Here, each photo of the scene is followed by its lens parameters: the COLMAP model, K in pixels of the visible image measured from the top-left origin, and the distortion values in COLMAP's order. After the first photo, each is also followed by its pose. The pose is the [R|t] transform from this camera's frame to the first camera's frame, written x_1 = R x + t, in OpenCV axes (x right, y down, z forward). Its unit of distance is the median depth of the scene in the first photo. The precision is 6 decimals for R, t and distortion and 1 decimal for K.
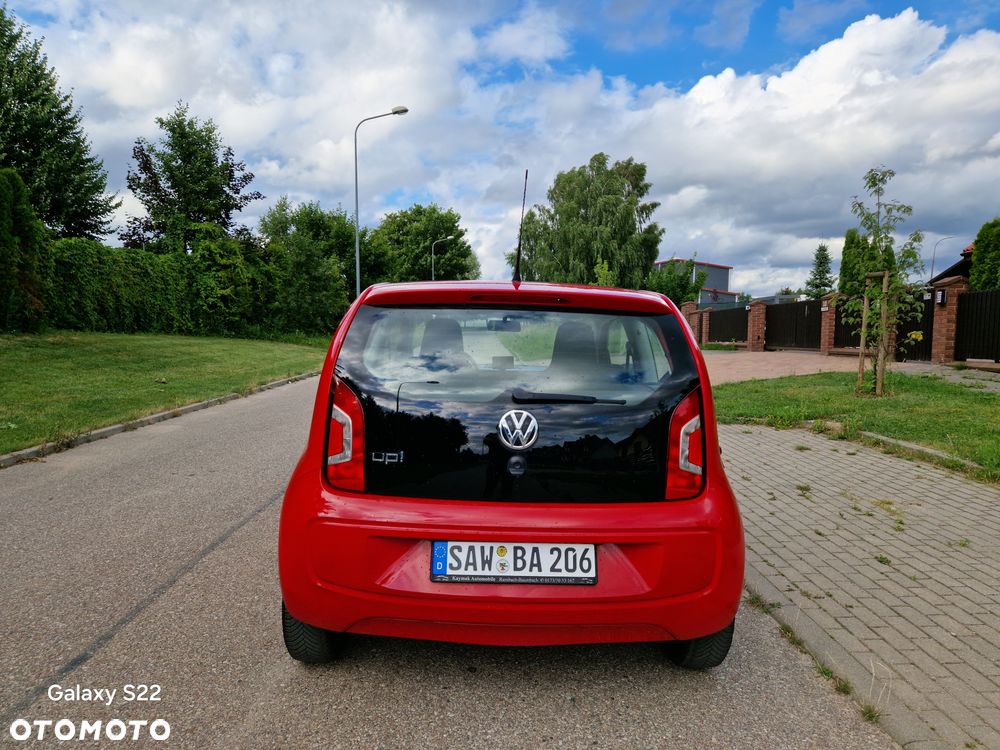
lens RADIAL K [[671.9, 0, 498.8], [0, 671.9, 385.8], [0, 0, 1]] dist [0.077188, -0.067496]
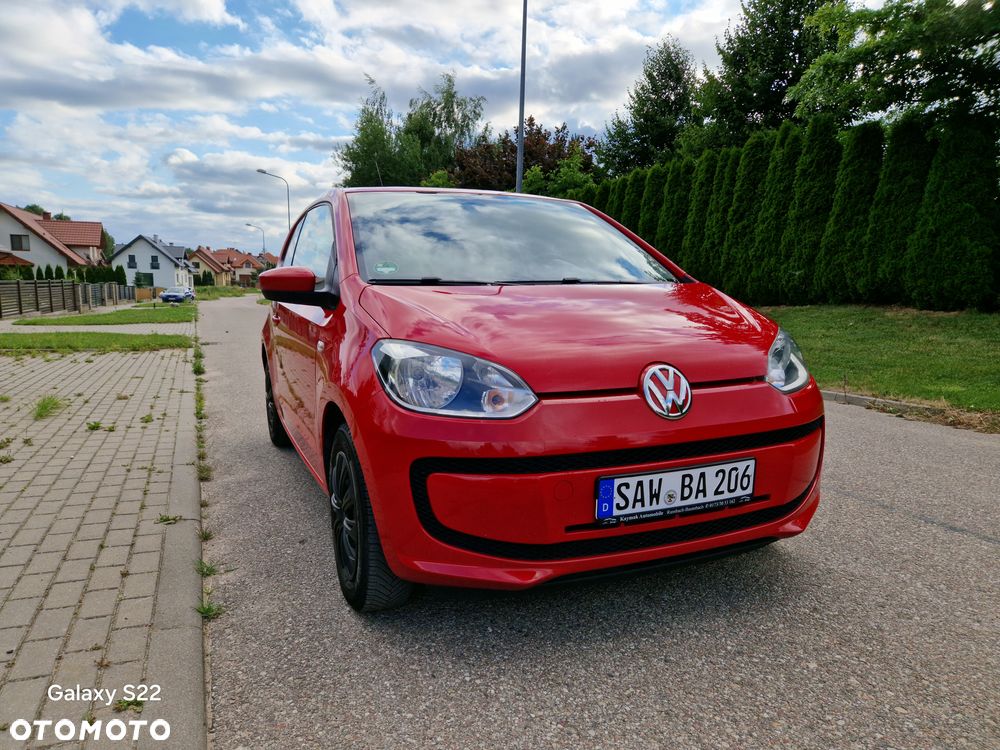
lens RADIAL K [[674.7, 0, 490.8], [0, 674.7, 390.3], [0, 0, 1]] dist [0.072755, -0.062320]
pose [[-0.926136, 0.033230, -0.375723, 0.488209], [-0.052128, 0.975277, 0.214750, -0.119234], [0.373570, 0.218473, -0.901507, 3.013072]]
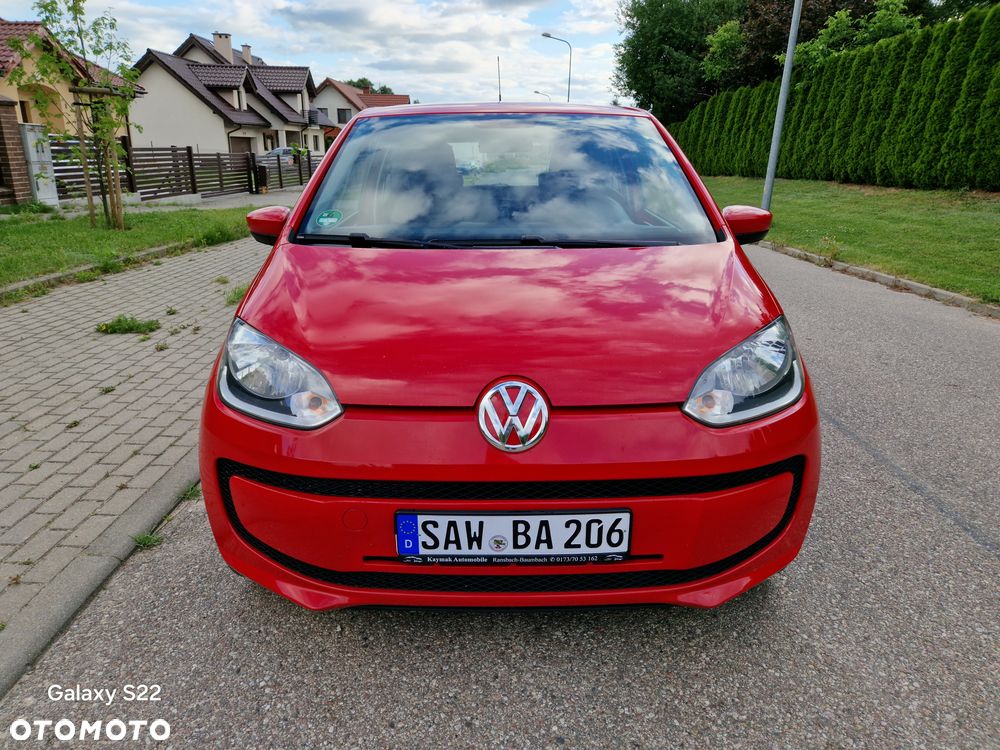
lens RADIAL K [[678.7, 0, 500.0], [0, 678.7, 375.0], [0, 0, 1]] dist [0.064812, -0.053031]
pose [[-0.999539, -0.030359, -0.000115, 0.011389], [-0.028090, 0.923360, 0.382907, -0.237995], [-0.011518, 0.382734, -0.923787, 2.950277]]
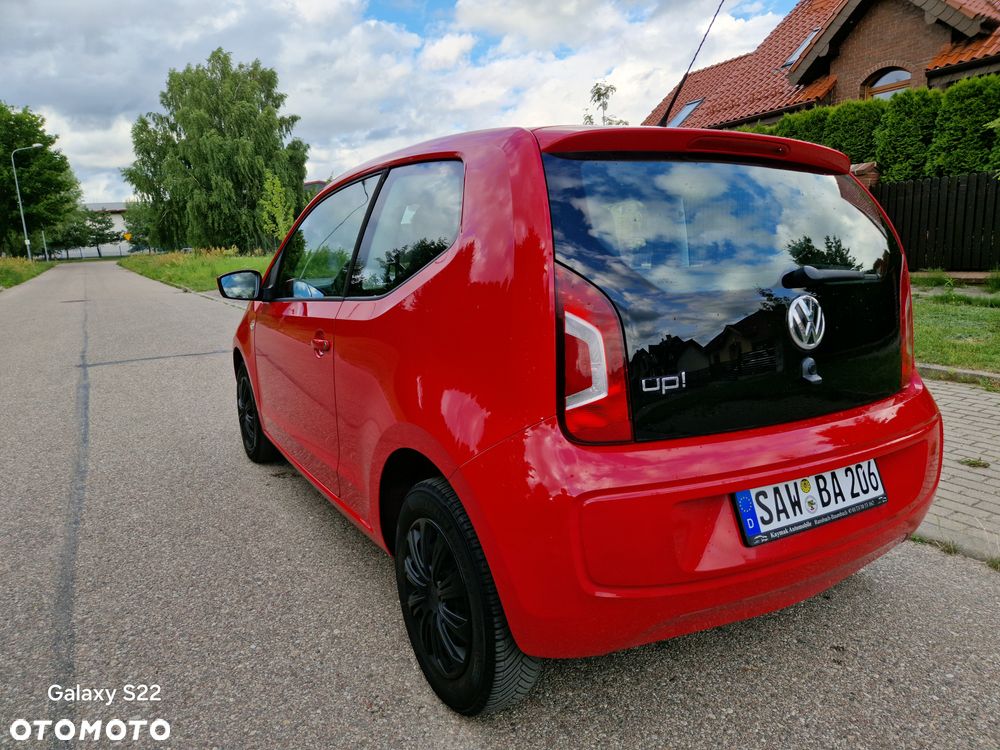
lens RADIAL K [[672.3, 0, 511.2], [0, 672.3, 382.7], [0, 0, 1]] dist [0.071578, -0.061269]
pose [[0.864471, -0.131654, 0.485136, -0.572304], [0.081391, 0.989018, 0.123362, 0.011303], [-0.496049, -0.067157, 0.865693, 0.470221]]
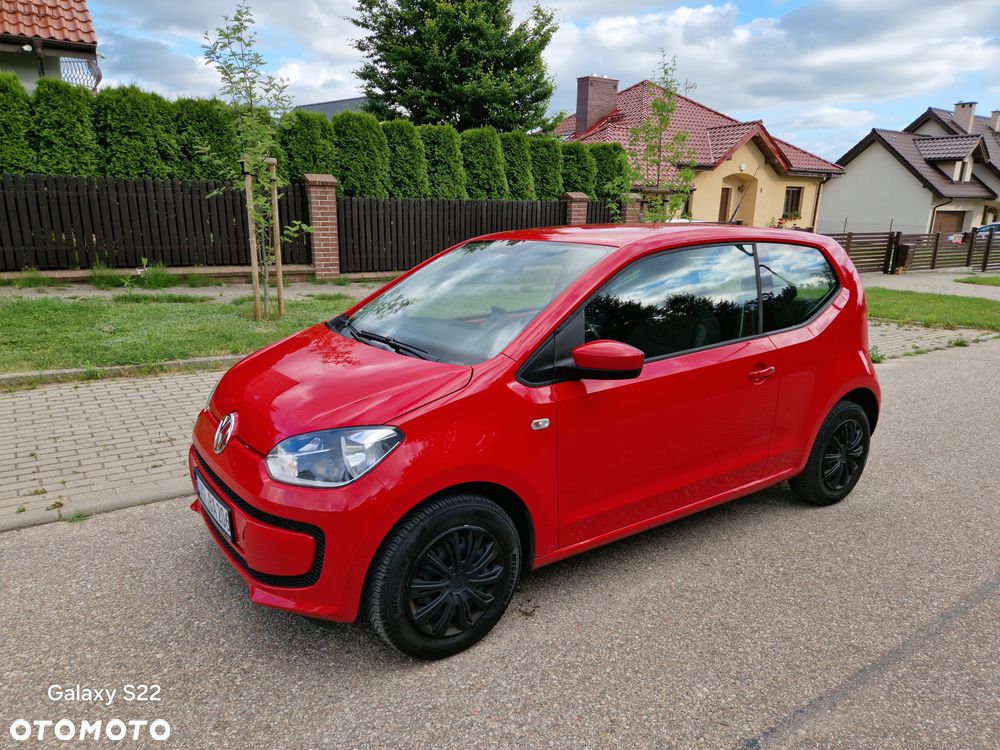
lens RADIAL K [[670.4, 0, 485.7], [0, 670.4, 392.2], [0, 0, 1]] dist [0.075842, -0.065233]
pose [[-0.551925, -0.231668, 0.801067, -1.083286], [0.046186, 0.950668, 0.306754, -0.331910], [-0.832614, 0.206303, -0.513998, 2.568766]]
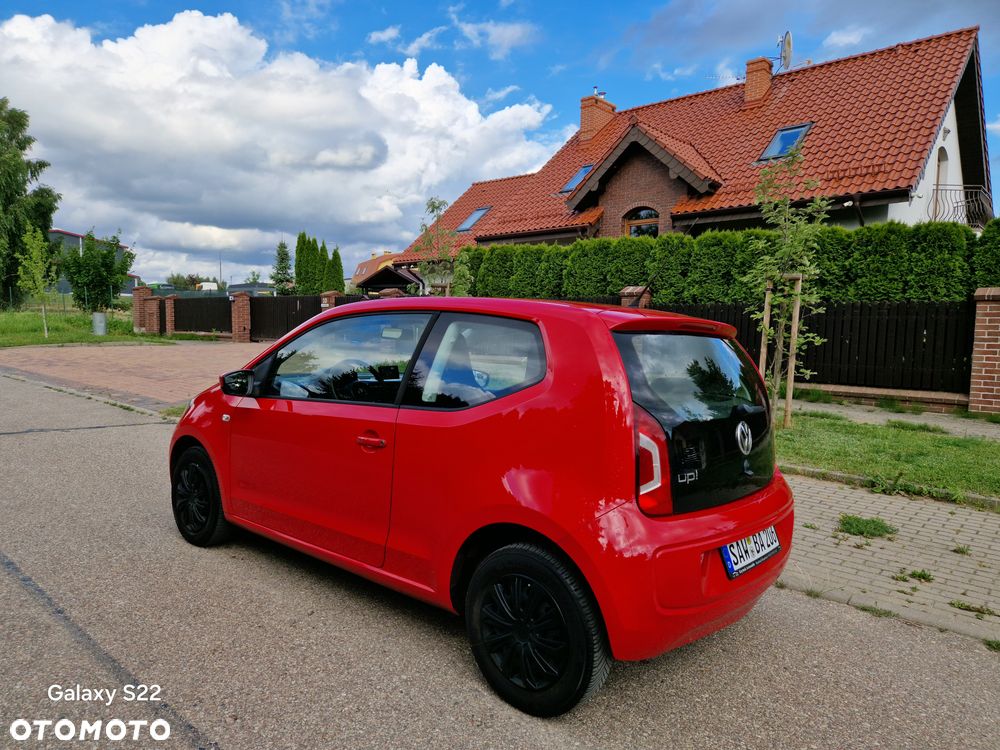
lens RADIAL K [[670.6, 0, 500.0], [0, 670.6, 379.3], [0, 0, 1]] dist [0.080140, -0.066863]
pose [[0.666649, -0.042851, 0.744139, -1.074970], [0.035749, 0.999035, 0.025503, -0.080697], [-0.744514, 0.009601, 0.667538, 0.472518]]
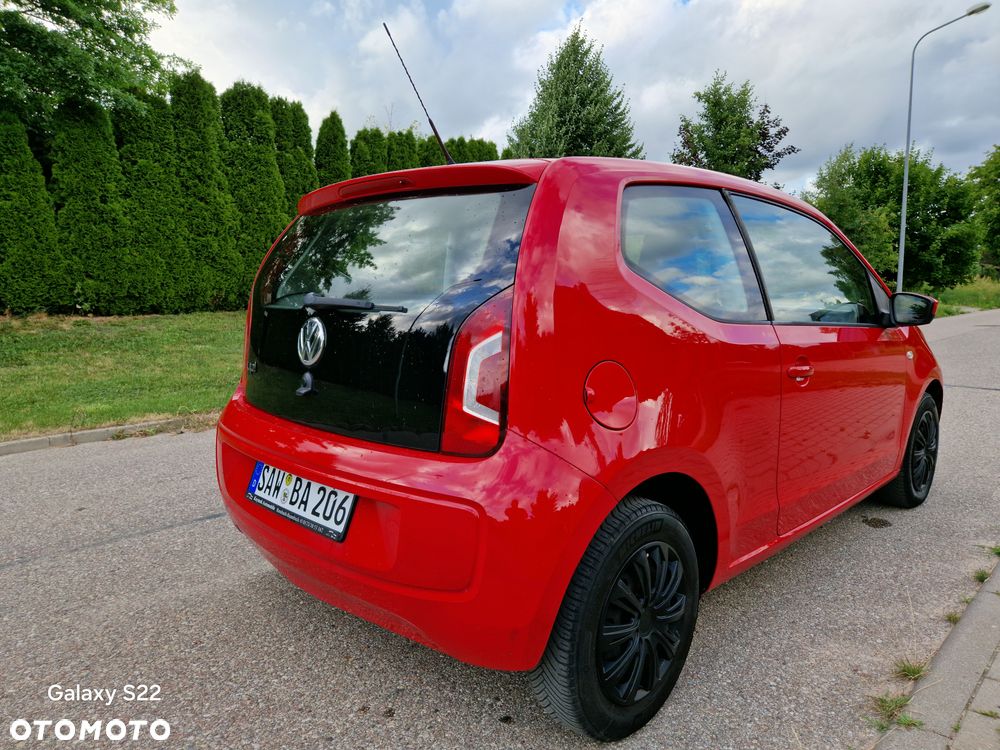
lens RADIAL K [[670.6, 0, 497.2], [0, 670.6, 371.7], [0, 0, 1]] dist [0.074981, -0.066239]
pose [[0.693134, 0.060994, -0.718224, 0.737292], [-0.041882, 0.998138, 0.044346, 0.050947], [0.719591, -0.000658, 0.694398, 0.535173]]
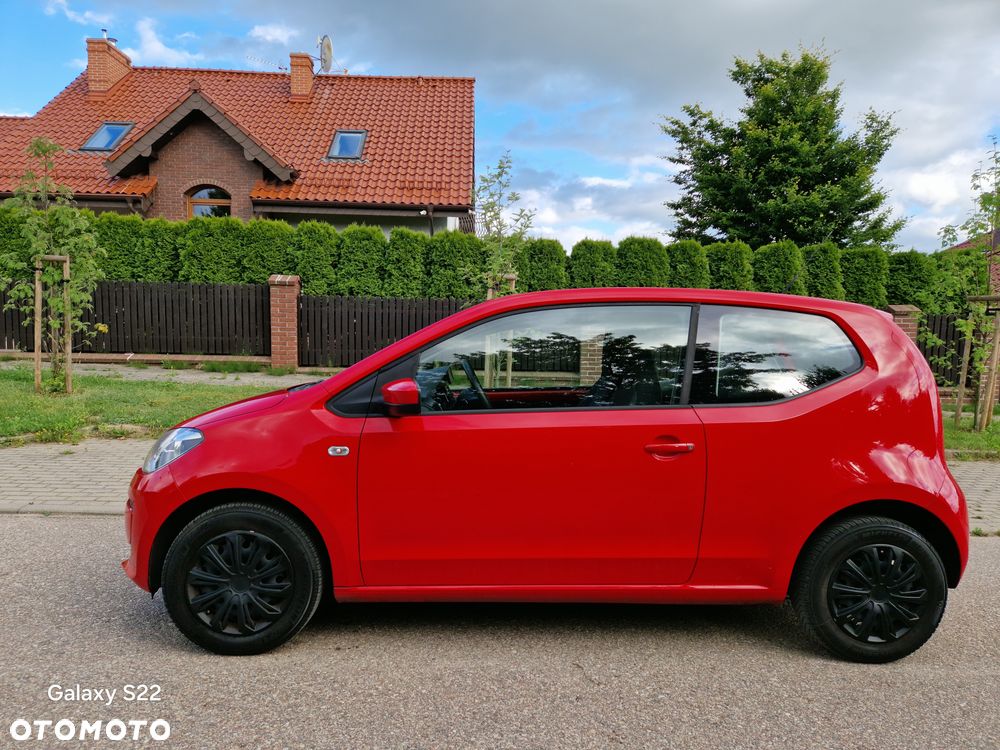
lens RADIAL K [[666.3, 0, 495.7], [0, 666.3, 389.5], [0, 0, 1]] dist [0.081567, -0.074742]
pose [[-0.027379, -0.087678, 0.995773, -1.394233], [0.055579, 0.994471, 0.089092, -0.152266], [-0.998079, 0.057784, -0.022354, 1.759897]]
